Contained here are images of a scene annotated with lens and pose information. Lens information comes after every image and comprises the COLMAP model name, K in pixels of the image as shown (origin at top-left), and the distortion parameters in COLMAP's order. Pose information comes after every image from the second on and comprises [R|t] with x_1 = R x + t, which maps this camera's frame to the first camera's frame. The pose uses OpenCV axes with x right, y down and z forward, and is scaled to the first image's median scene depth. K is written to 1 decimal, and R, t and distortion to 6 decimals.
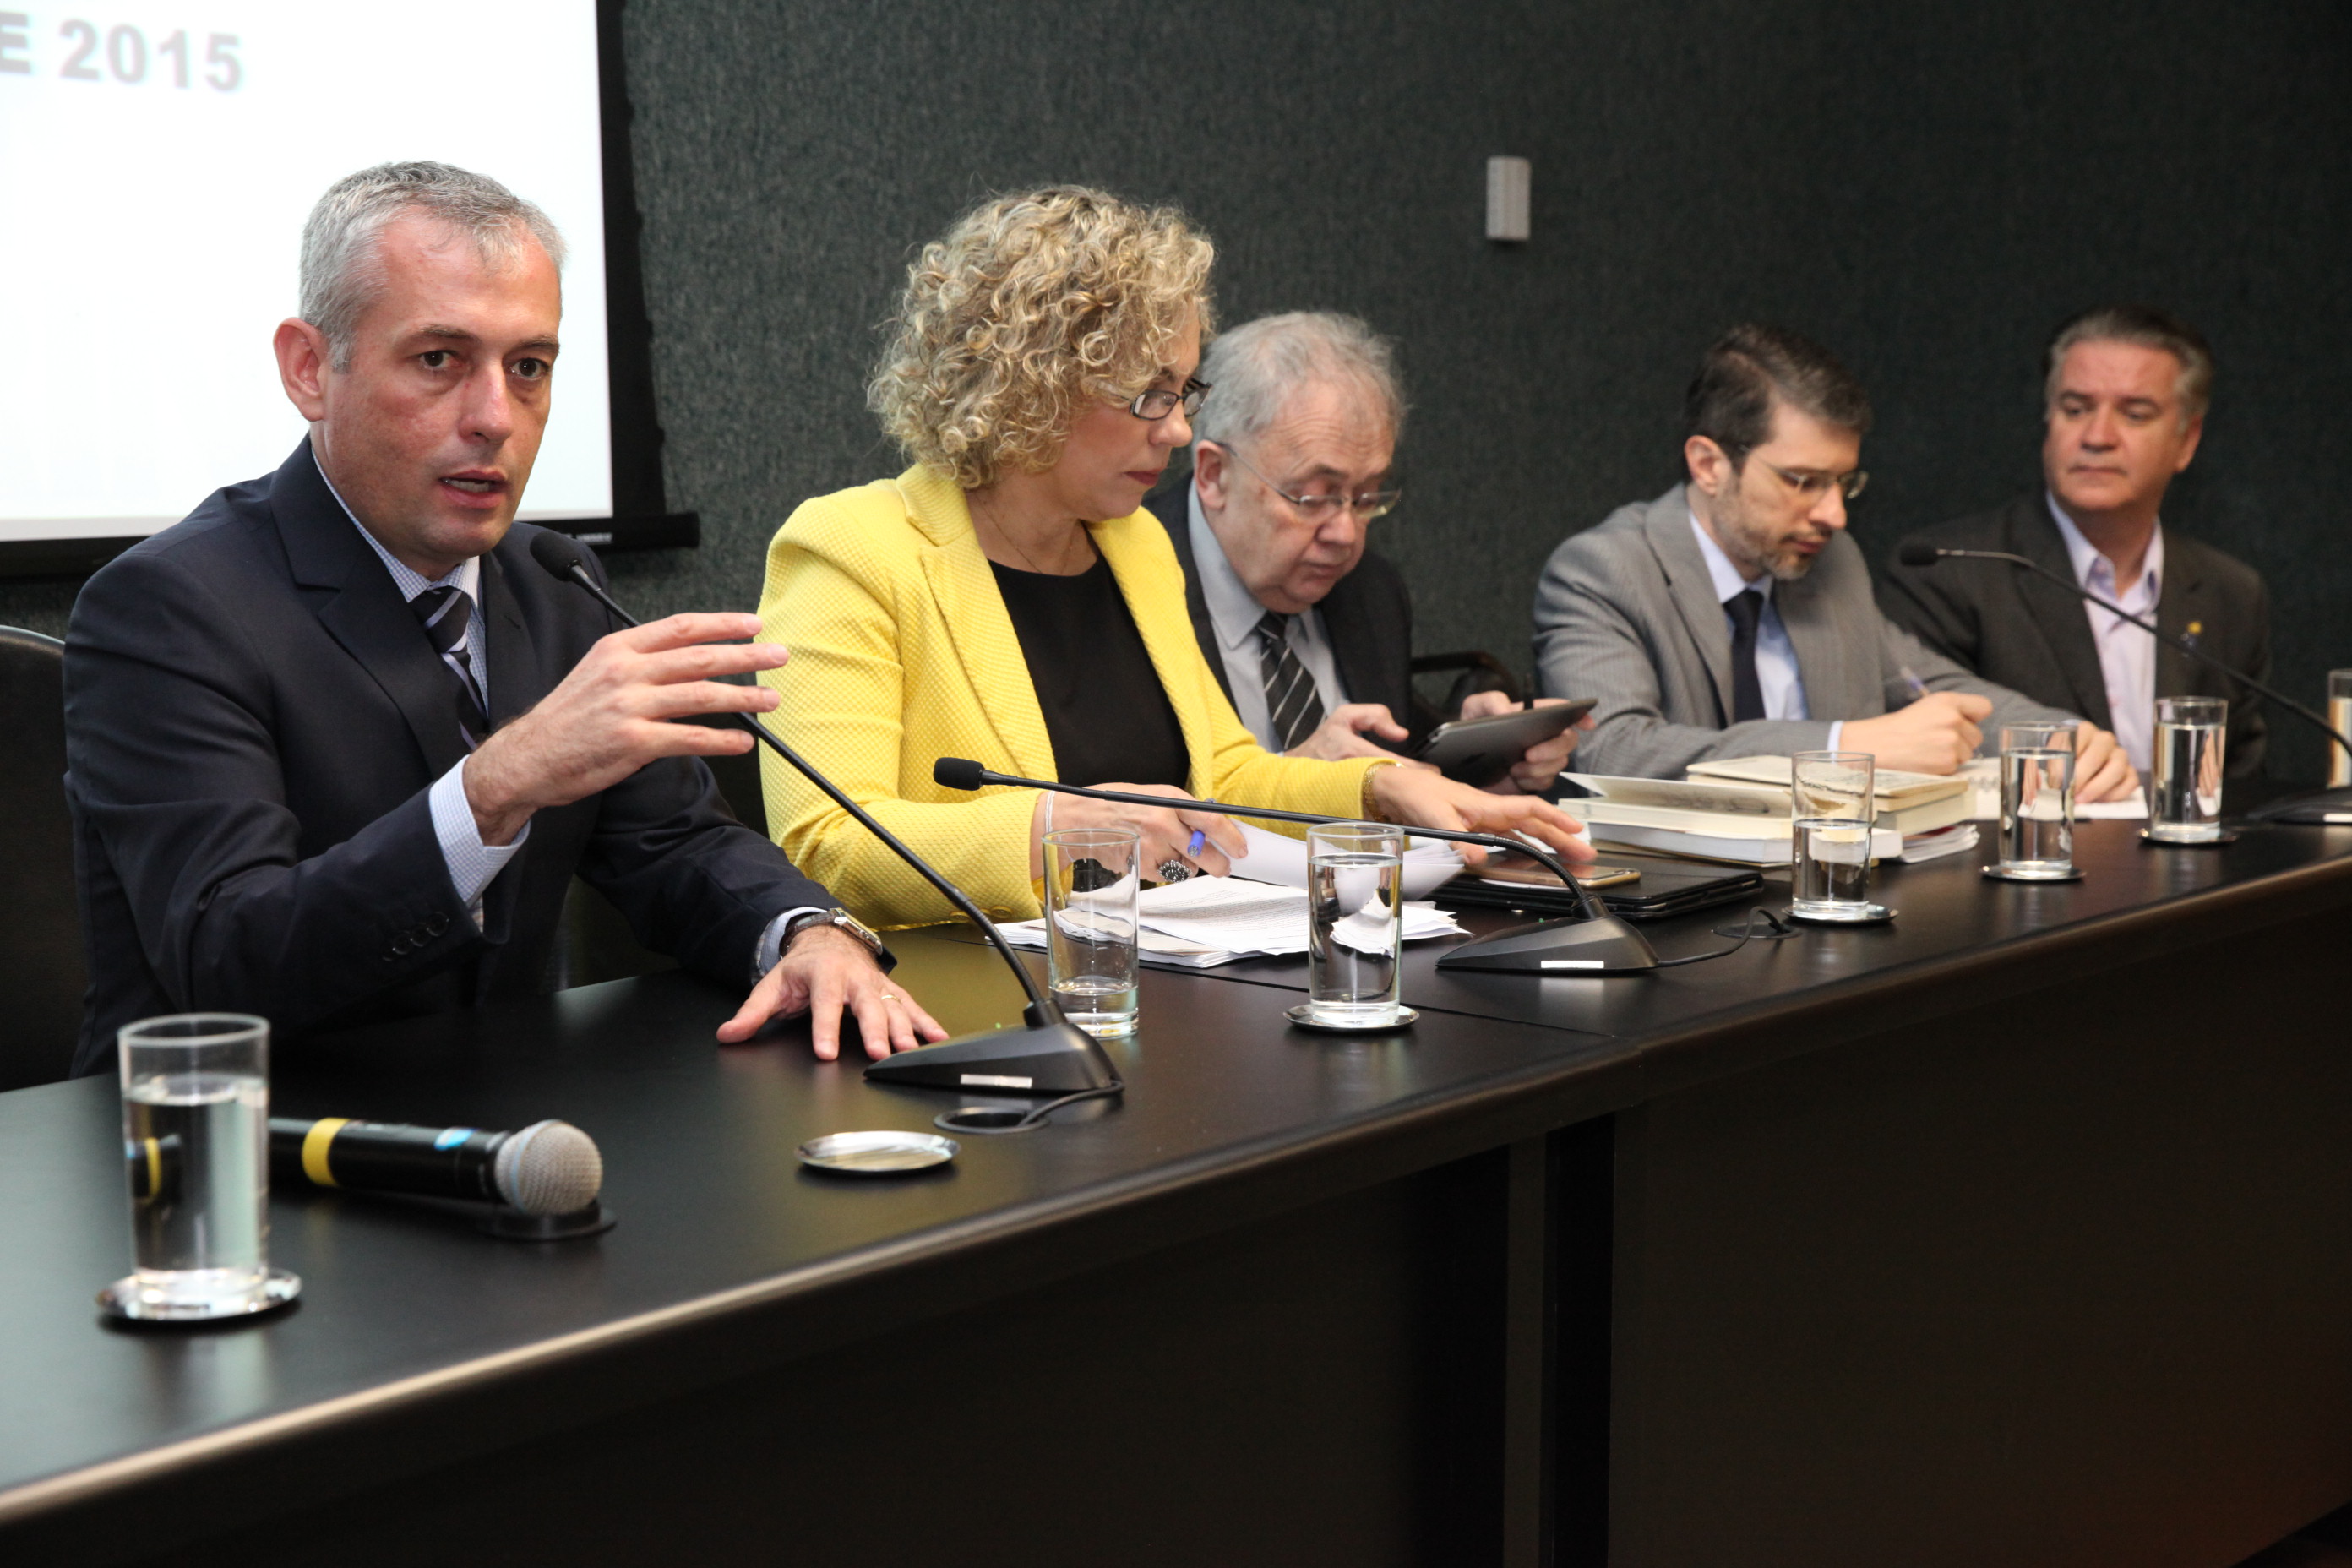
lens RADIAL K [[3801.3, 0, 1176.0], [0, 3801.3, 784.0], [0, 0, 1]] dist [0.157102, 0.011884]
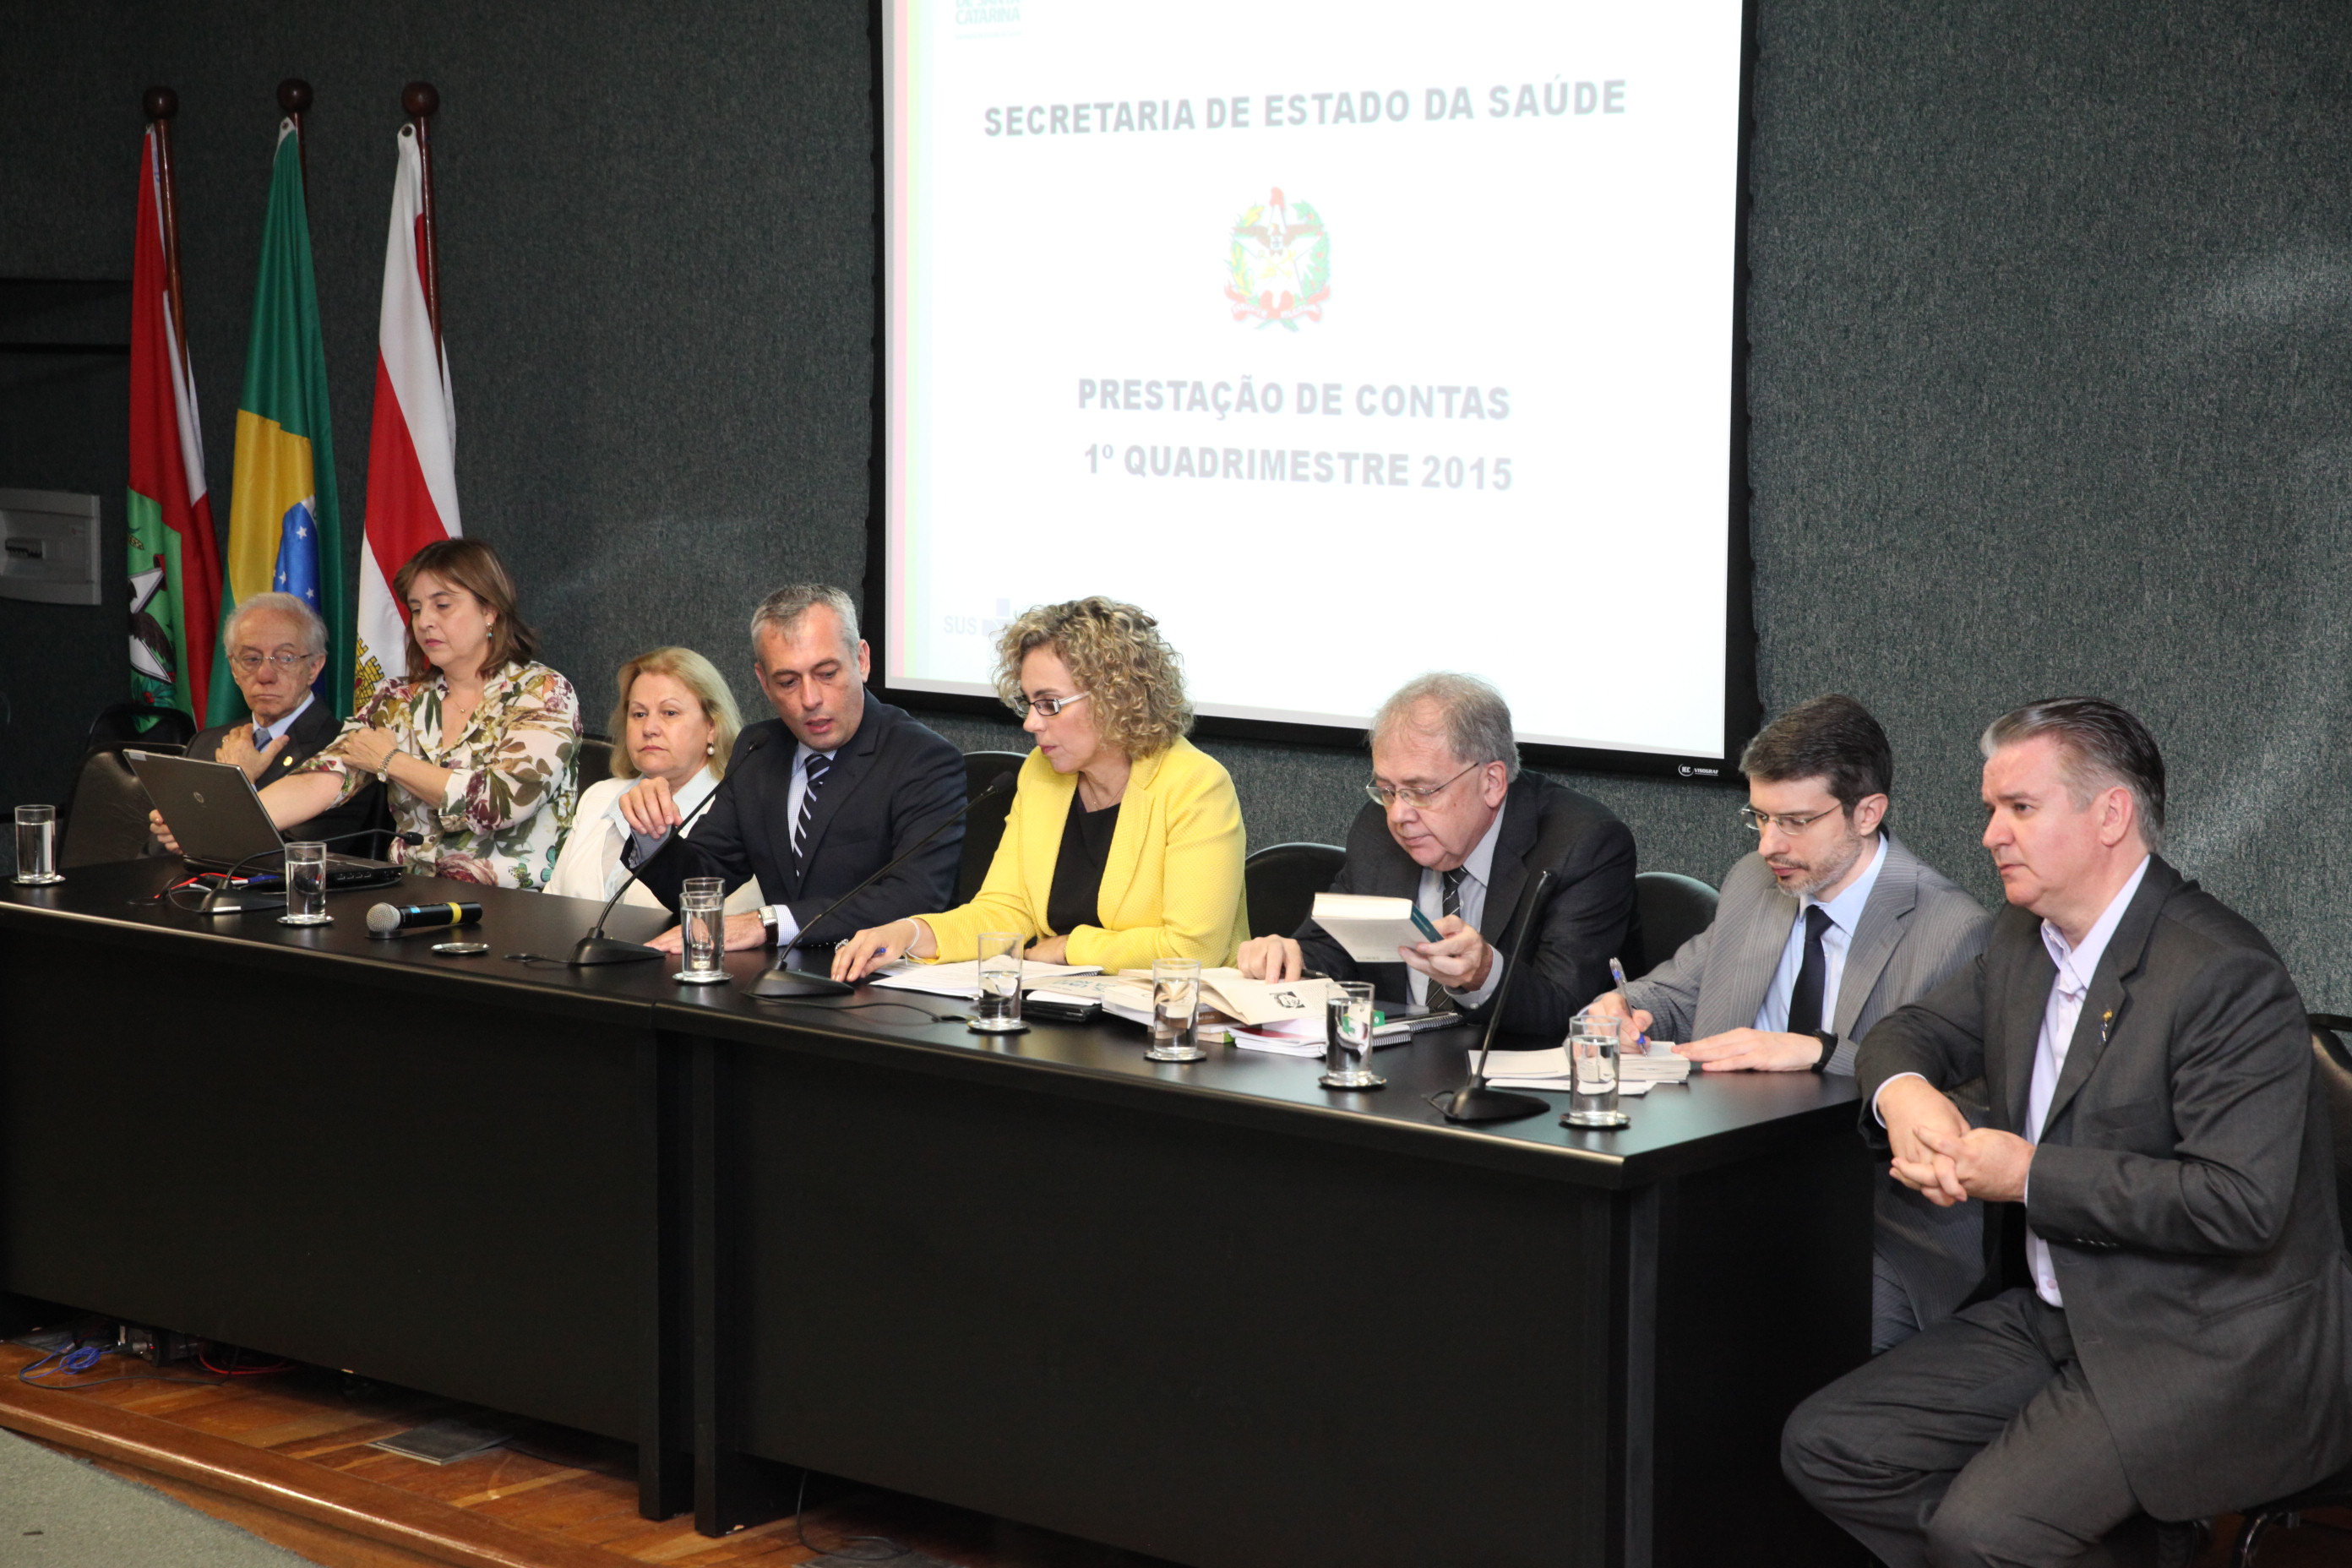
lens RADIAL K [[4337.3, 0, 1176.0], [0, 4337.3, 784.0], [0, 0, 1]] dist [0.204828, 0.107238]
pose [[-0.055540, 0.098824, -0.993554, 1.474610], [-0.117440, 0.987536, 0.104791, -0.202285], [0.991526, 0.122503, -0.043242, 0.815350]]
